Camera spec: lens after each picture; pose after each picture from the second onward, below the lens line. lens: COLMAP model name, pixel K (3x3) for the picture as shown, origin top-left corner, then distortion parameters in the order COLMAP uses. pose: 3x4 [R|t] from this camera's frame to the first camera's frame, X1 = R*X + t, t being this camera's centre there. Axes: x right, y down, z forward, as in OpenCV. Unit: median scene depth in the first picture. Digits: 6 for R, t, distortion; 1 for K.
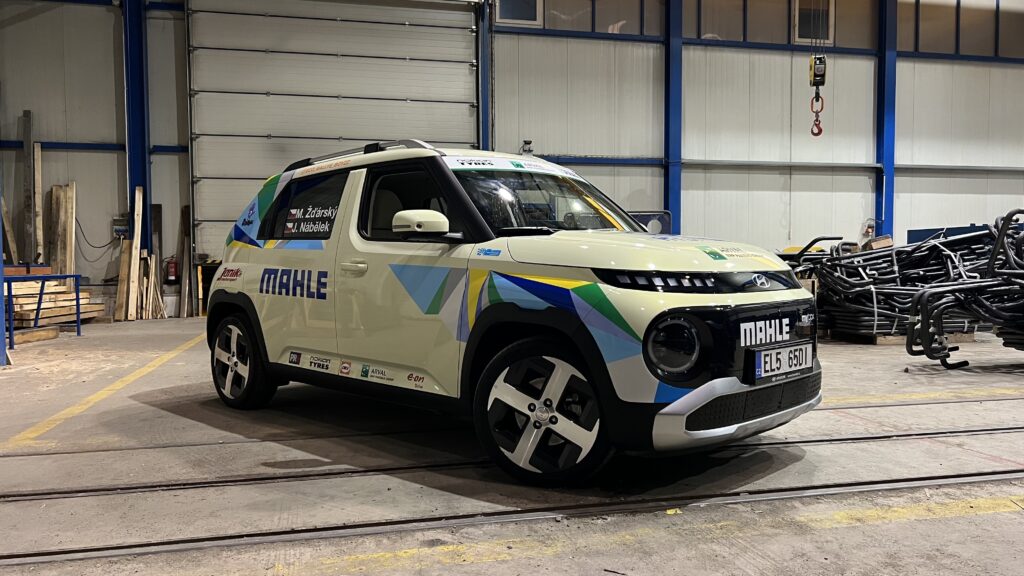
lens RADIAL K [[767.2, 0, 513.9], [0, 767.2, 275.5], [0, 0, 1]] dist [0.086144, -0.109814]
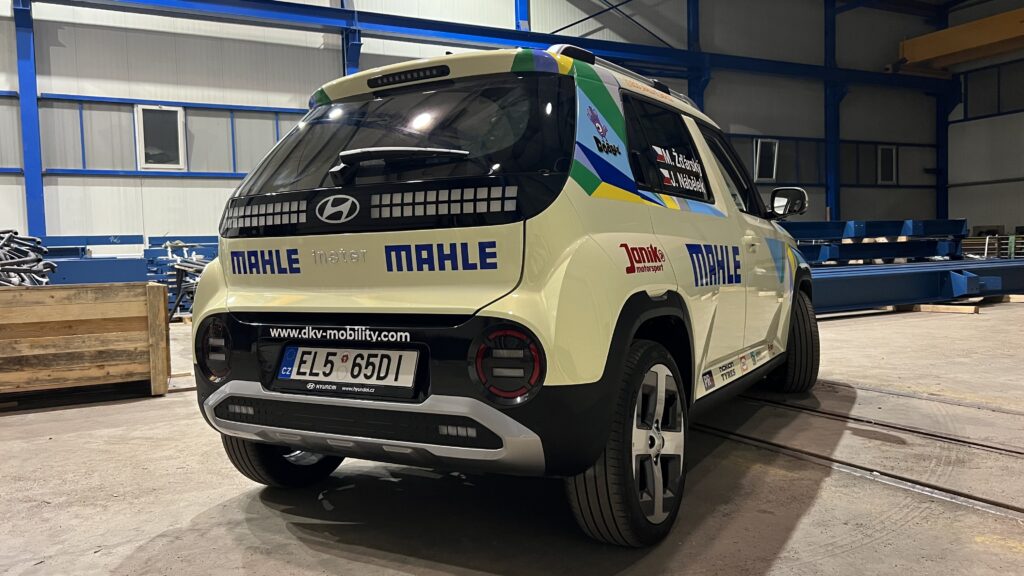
lens RADIAL K [[767.2, 0, 513.9], [0, 767.2, 275.5], [0, 0, 1]] dist [0.086144, -0.109814]
pose [[-0.244097, -0.015659, 0.969624, -0.916741], [0.051046, 0.998276, 0.028972, -0.009615], [-0.968406, 0.056568, -0.242877, 1.370605]]
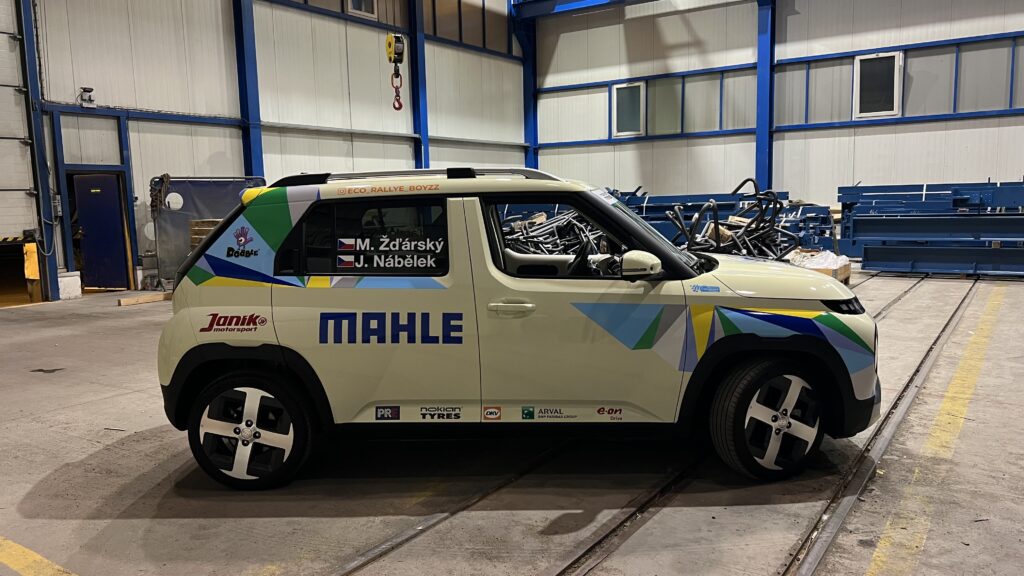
lens RADIAL K [[767.2, 0, 513.9], [0, 767.2, 275.5], [0, 0, 1]] dist [0.086144, -0.109814]
pose [[0.736919, -0.080657, 0.671152, -0.778335], [0.031278, 0.995861, 0.085337, -0.121227], [-0.675257, -0.041895, 0.736392, 0.283682]]
